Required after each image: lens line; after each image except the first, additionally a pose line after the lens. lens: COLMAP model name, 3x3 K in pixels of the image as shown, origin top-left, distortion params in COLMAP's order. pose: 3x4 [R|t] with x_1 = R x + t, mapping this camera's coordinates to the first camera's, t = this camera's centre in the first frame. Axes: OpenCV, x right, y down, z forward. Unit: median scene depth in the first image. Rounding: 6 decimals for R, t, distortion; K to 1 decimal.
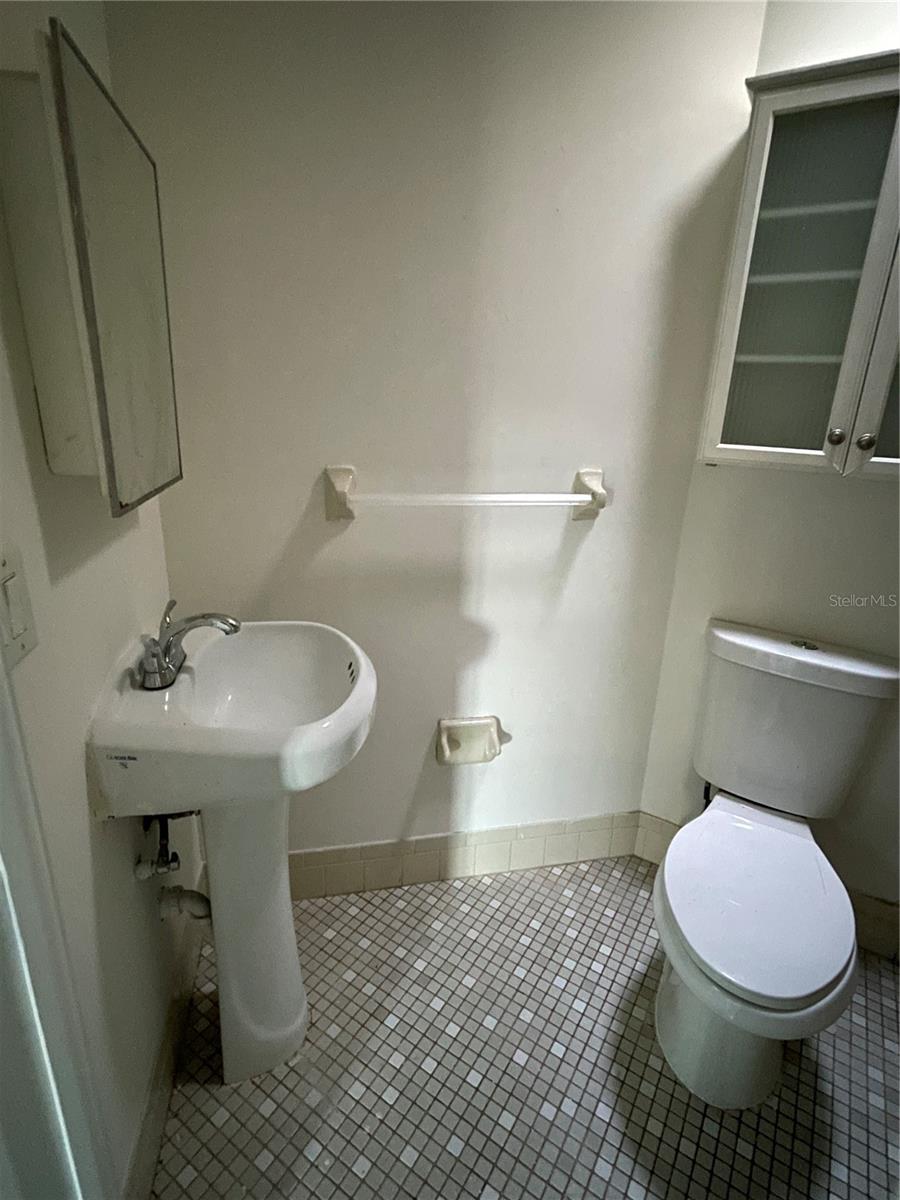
lens RADIAL K [[600.5, 0, 448.0], [0, 600.5, 595.4], [0, 0, 1]] dist [-0.004155, 0.002949]
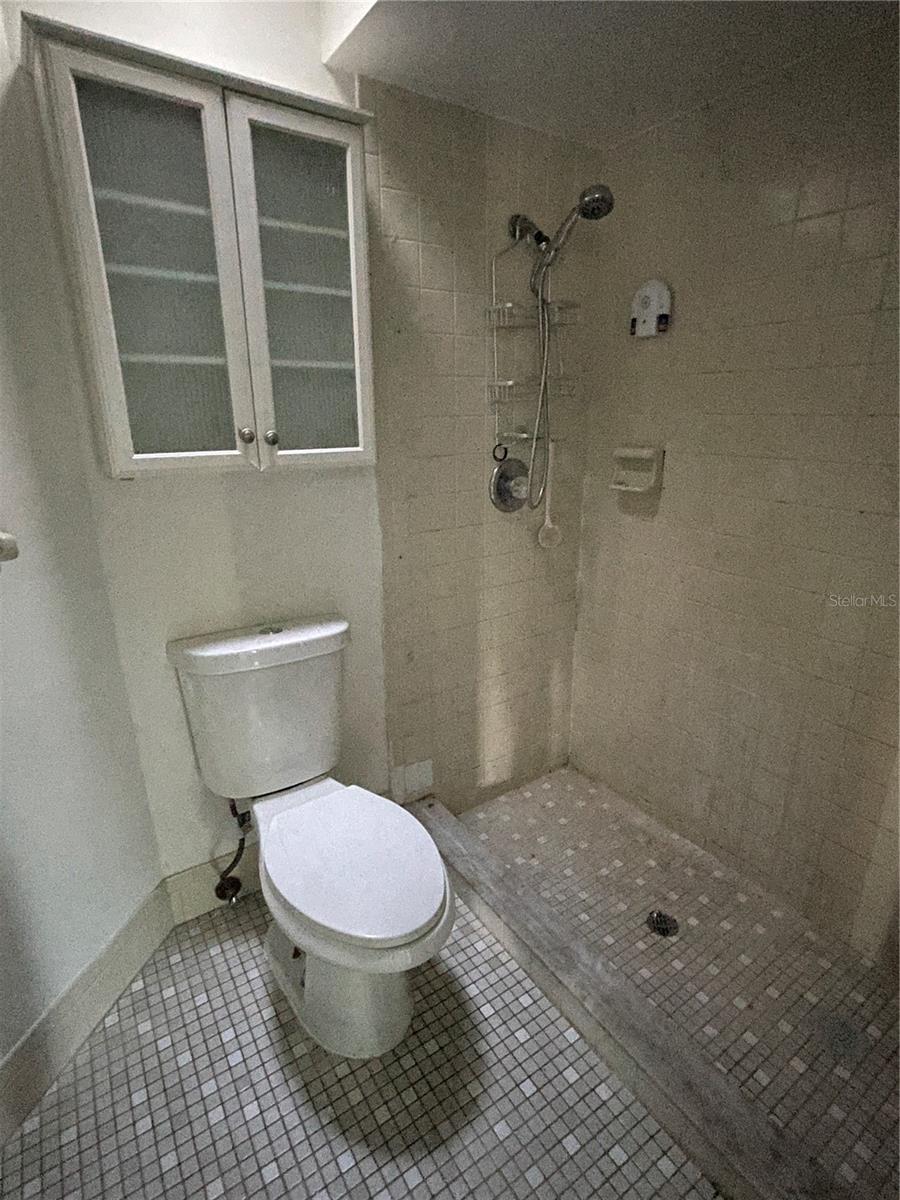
lens RADIAL K [[600.5, 0, 443.6], [0, 600.5, 600.4], [0, 0, 1]] dist [-0.004155, 0.002949]
pose [[0.408971, -0.318917, 0.855005, -0.174121], [0.308335, 0.930133, 0.199455, -0.086084], [-0.858878, 0.182056, 0.478731, 0.220068]]
